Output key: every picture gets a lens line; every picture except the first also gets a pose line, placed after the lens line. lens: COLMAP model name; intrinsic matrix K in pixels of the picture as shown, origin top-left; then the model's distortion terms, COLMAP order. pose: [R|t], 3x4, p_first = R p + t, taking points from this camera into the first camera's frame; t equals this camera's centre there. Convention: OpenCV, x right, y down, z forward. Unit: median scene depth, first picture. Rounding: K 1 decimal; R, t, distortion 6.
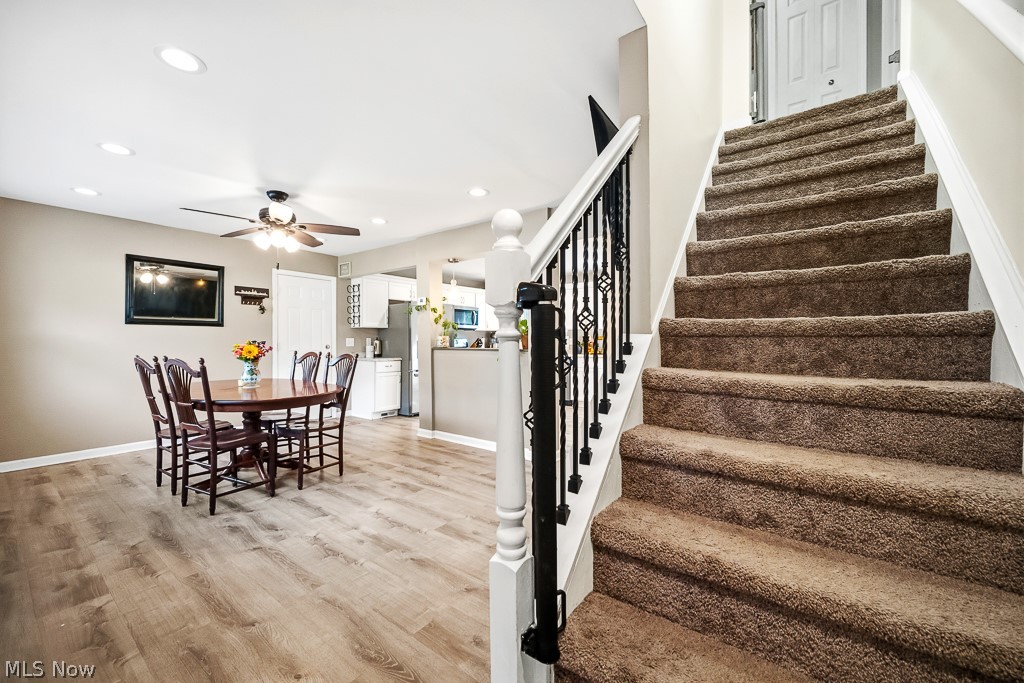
lens RADIAL K [[405.8, 0, 506.3], [0, 405.8, 353.7], [0, 0, 1]] dist [-0.002414, -0.000043]
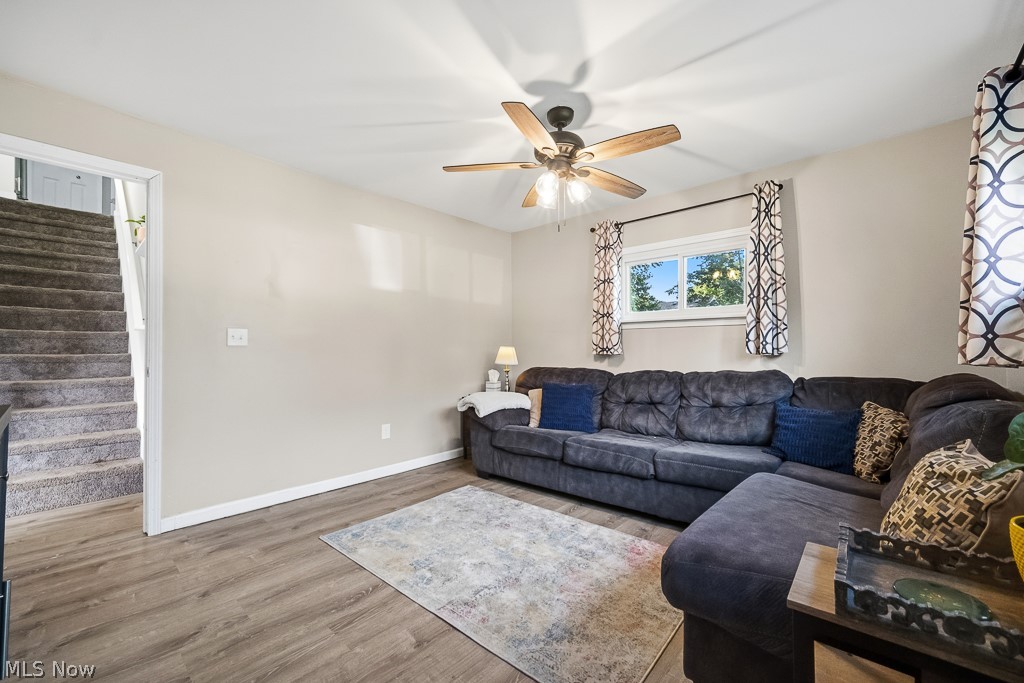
lens RADIAL K [[405.8, 0, 506.3], [0, 405.8, 353.7], [0, 0, 1]] dist [-0.002414, -0.000043]
pose [[0.092619, 0.013283, 0.995613, -1.260836], [0.019119, 0.999703, -0.015116, 0.117359], [-0.995518, 0.020435, 0.092338, -1.659396]]
